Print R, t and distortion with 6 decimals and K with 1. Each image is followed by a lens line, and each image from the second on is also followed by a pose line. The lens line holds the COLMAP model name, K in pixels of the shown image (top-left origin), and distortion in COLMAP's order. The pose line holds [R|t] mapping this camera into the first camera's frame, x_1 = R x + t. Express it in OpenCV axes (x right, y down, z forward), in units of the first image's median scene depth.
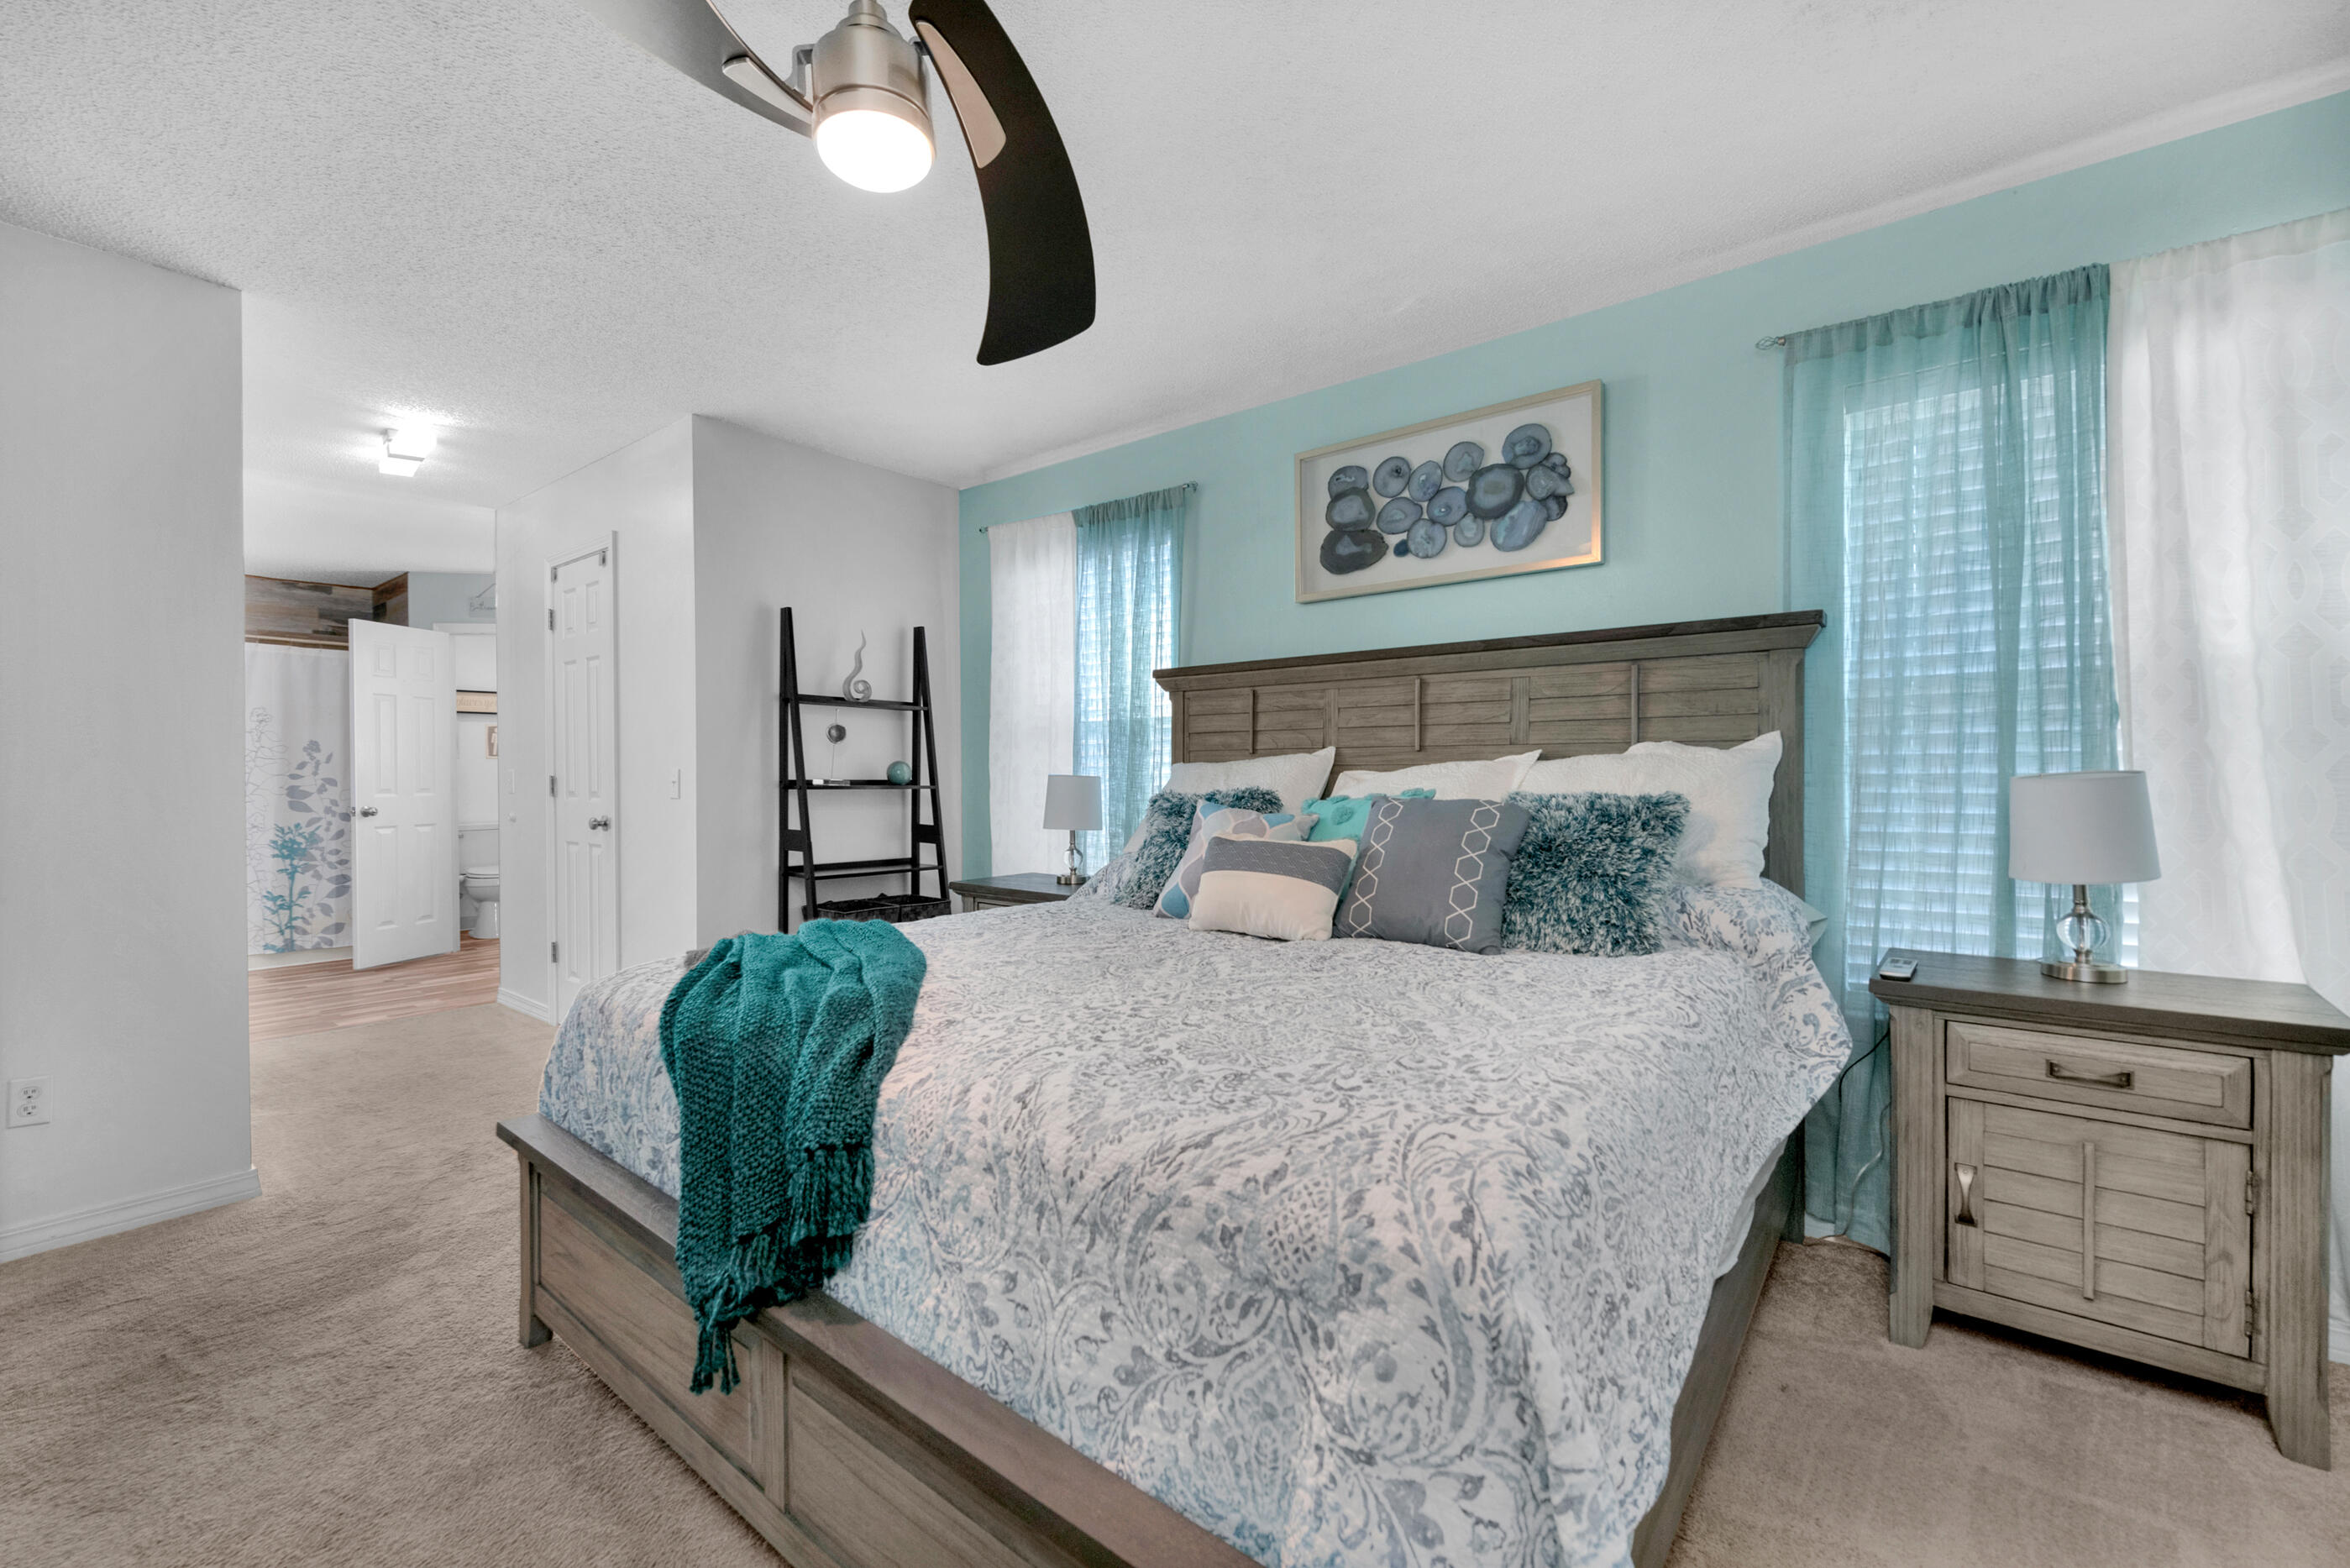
lens RADIAL K [[955.9, 0, 1136.5], [0, 955.9, 777.5], [0, 0, 1]] dist [-0.000284, -0.000119]
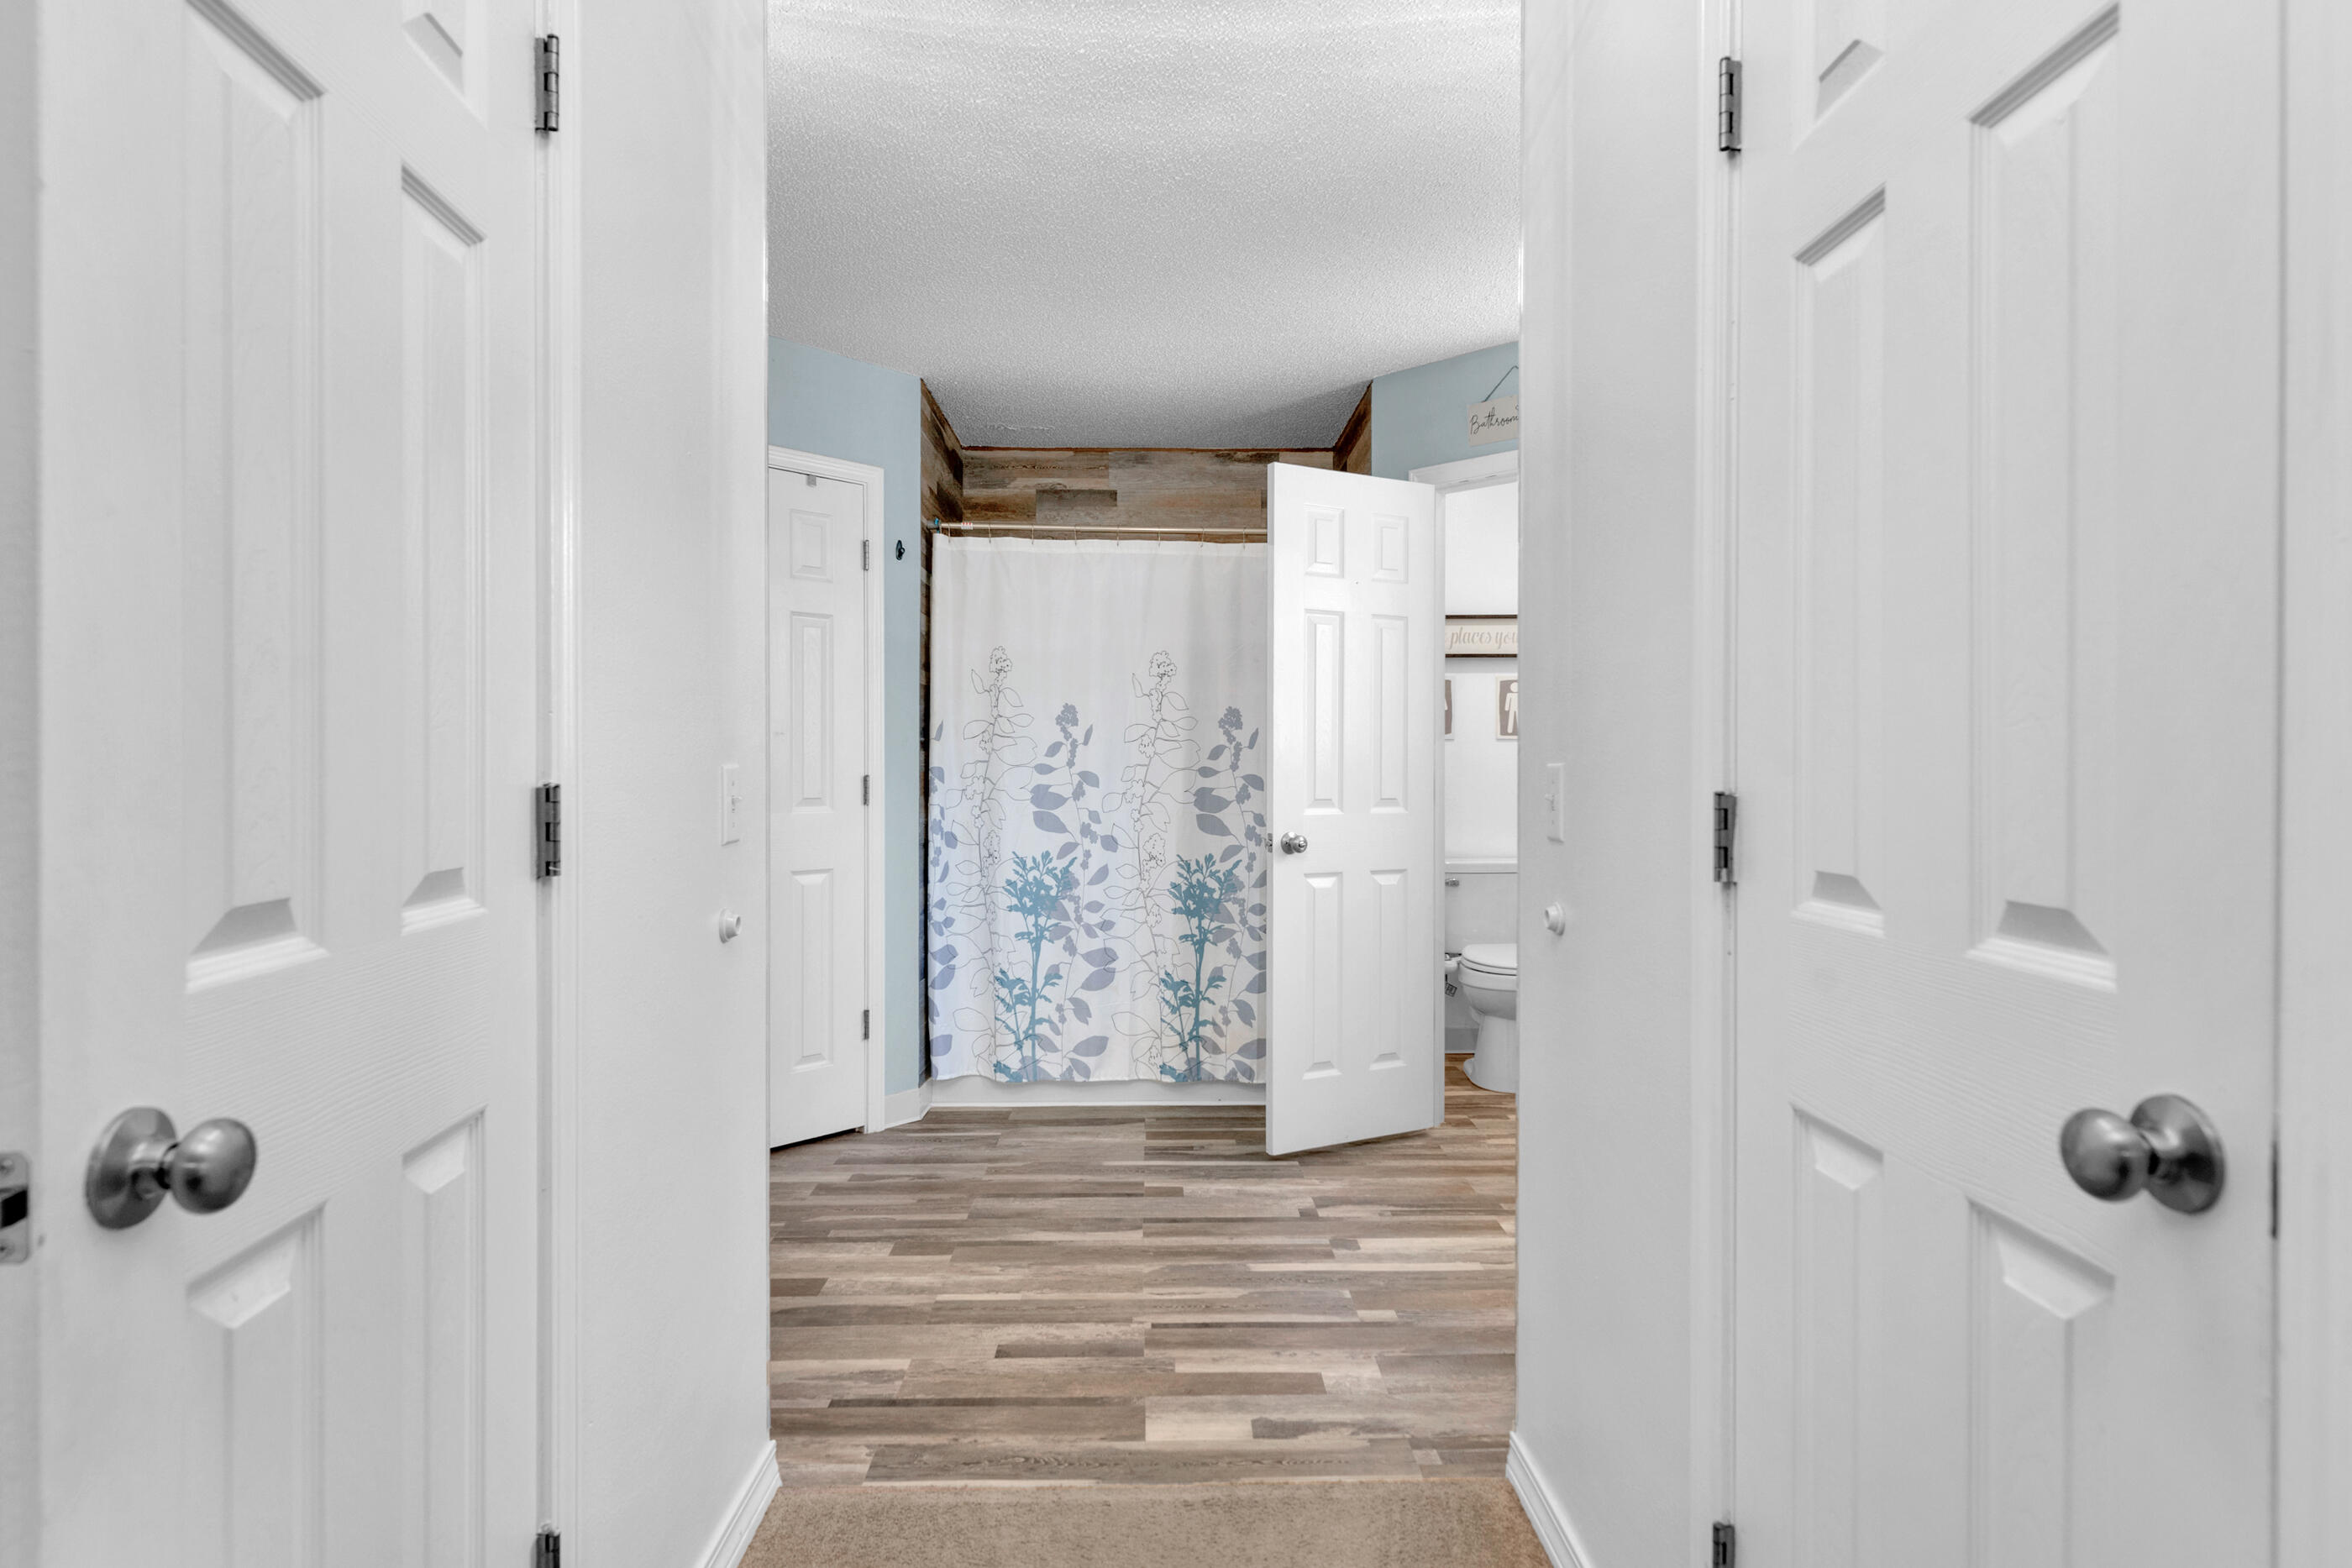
lens RADIAL K [[1217.7, 0, 1179.9], [0, 1217.7, 768.6], [0, 0, 1]] dist [0.000489, -0.000038]
pose [[0.656355, 0.009203, -0.754396, -0.345107], [-0.010617, 0.999939, 0.002962, -0.004908], [0.754378, 0.006065, 0.656413, 0.512159]]
